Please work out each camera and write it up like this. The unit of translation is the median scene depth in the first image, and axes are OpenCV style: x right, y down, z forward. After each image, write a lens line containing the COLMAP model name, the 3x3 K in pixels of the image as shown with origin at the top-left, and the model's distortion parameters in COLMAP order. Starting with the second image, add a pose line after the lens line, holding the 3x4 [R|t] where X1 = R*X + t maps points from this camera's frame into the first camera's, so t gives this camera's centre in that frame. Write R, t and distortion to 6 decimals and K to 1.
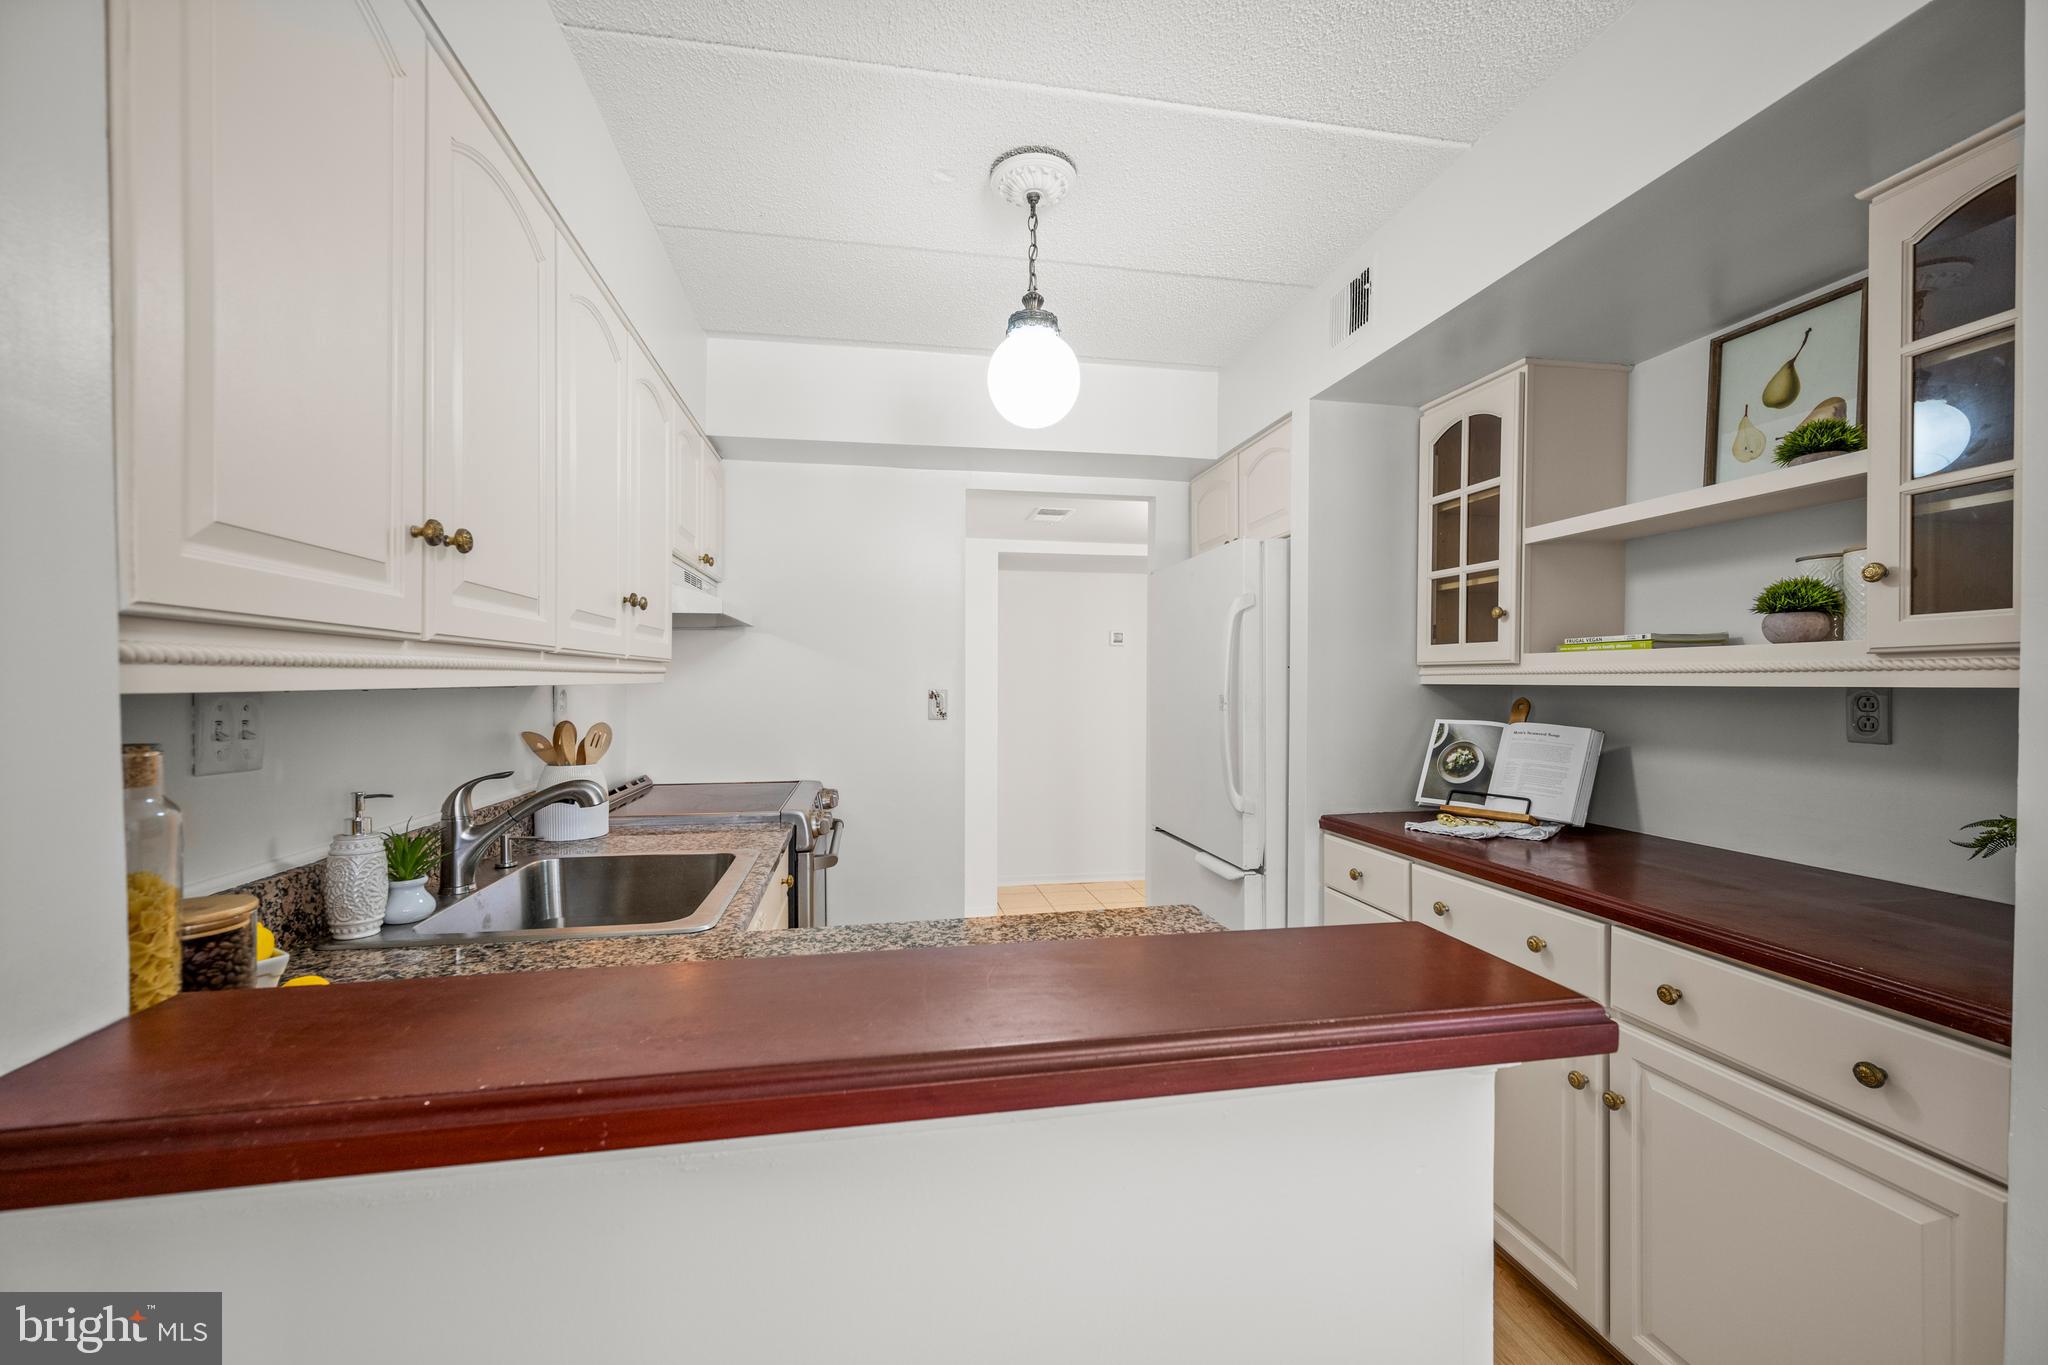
lens RADIAL K [[820.8, 0, 1023.8], [0, 820.8, 691.2], [0, 0, 1]] dist [-0.000759, -0.000023]
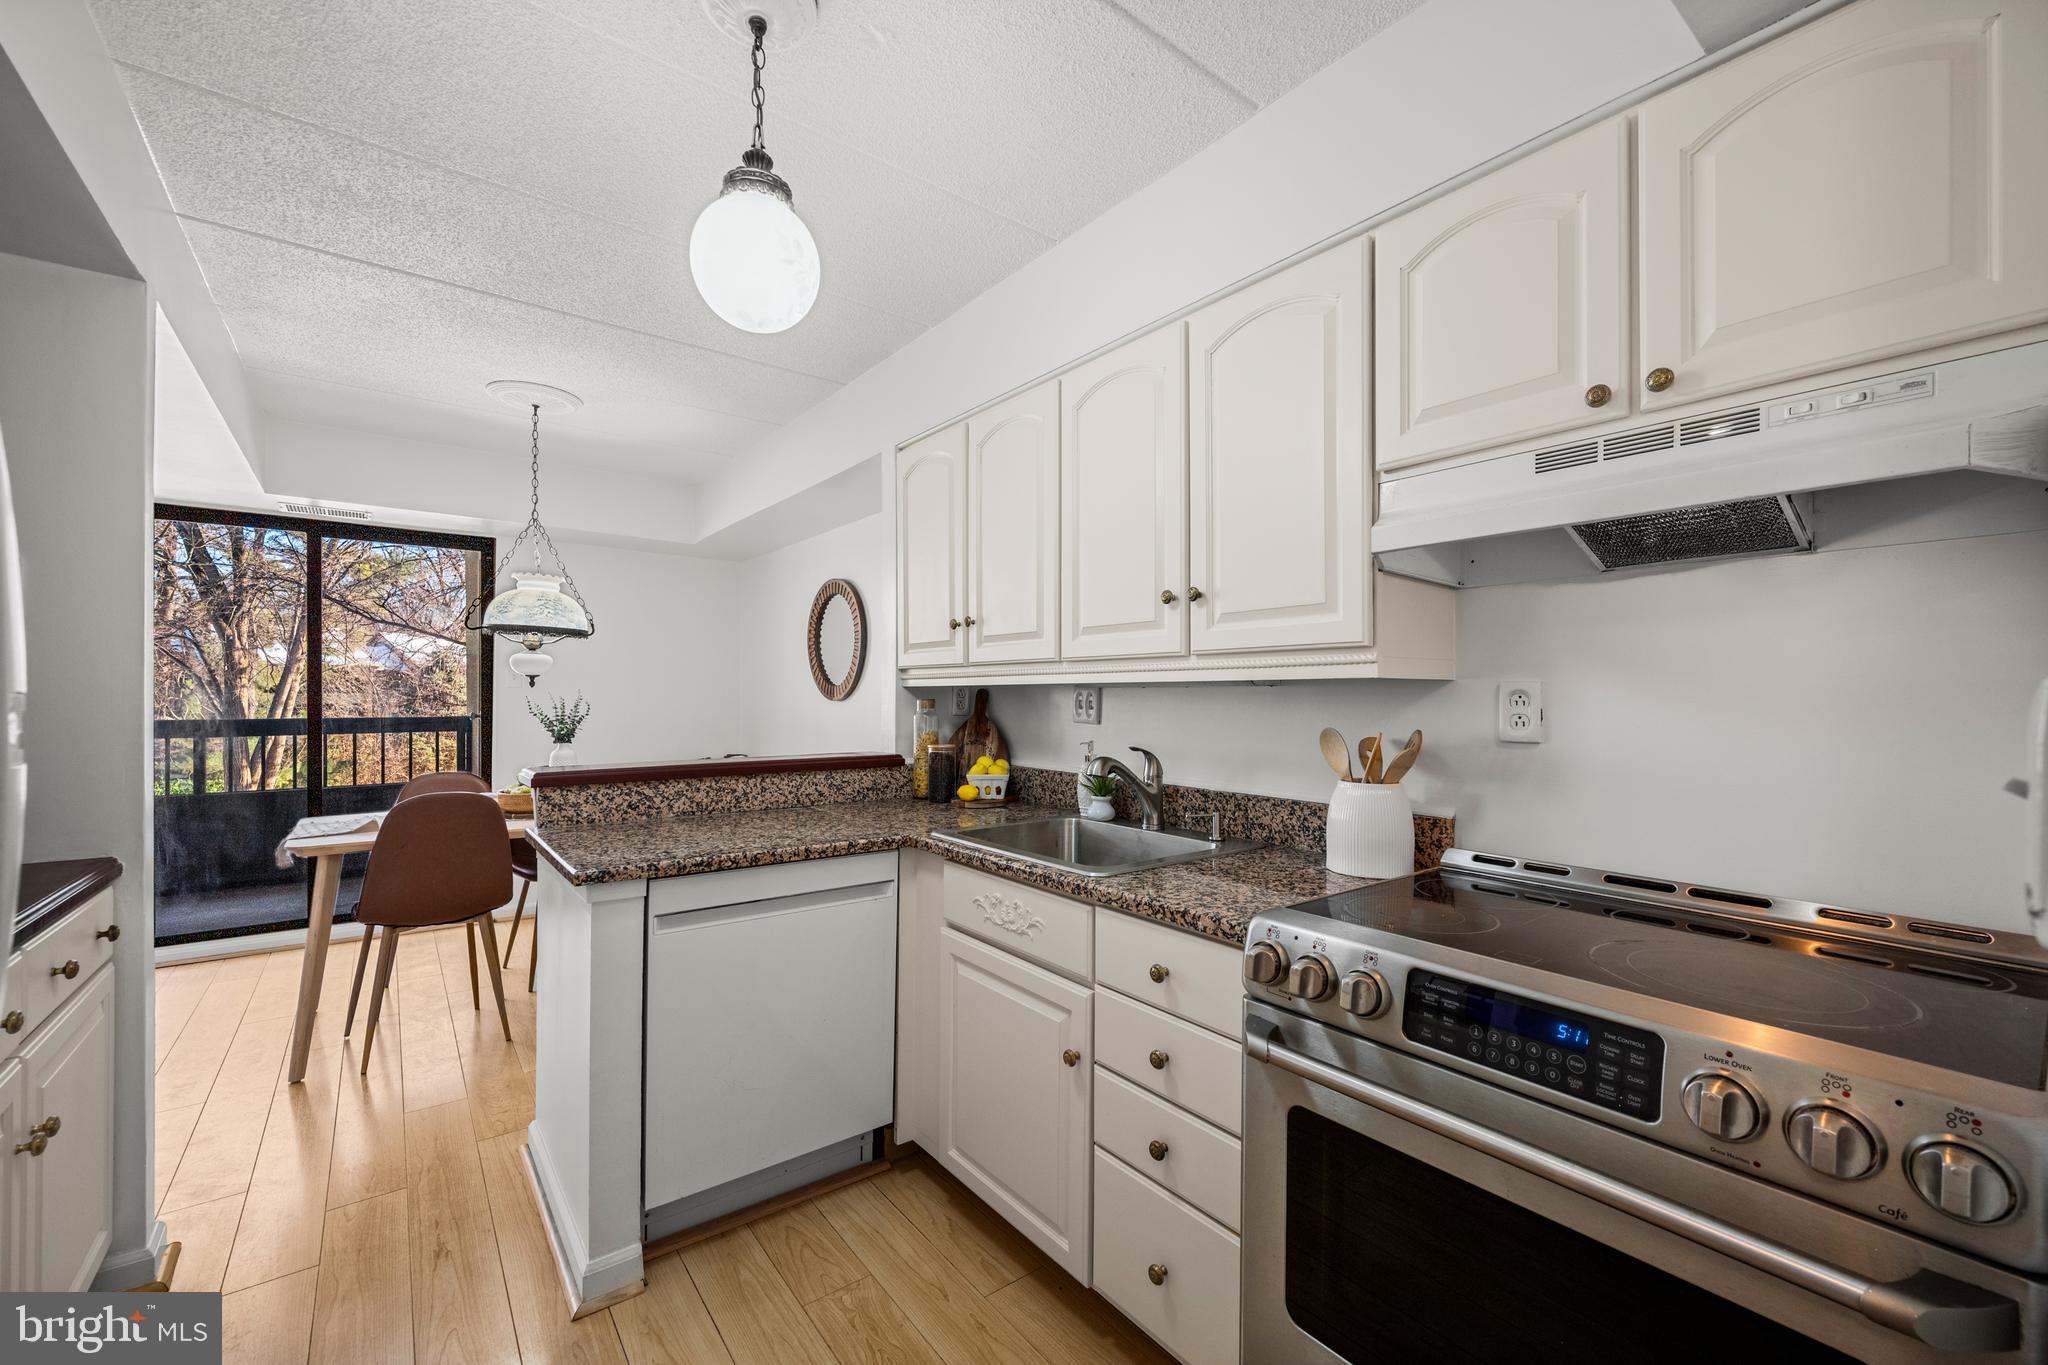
lens RADIAL K [[820.8, 0, 1023.8], [0, 820.8, 691.2], [0, 0, 1]] dist [-0.000759, -0.000023]
pose [[-0.888955, -0.005403, -0.457963, 0.117816], [-0.008581, 0.999951, 0.004860, 0.000184], [0.457914, 0.008250, -0.888958, 1.551847]]
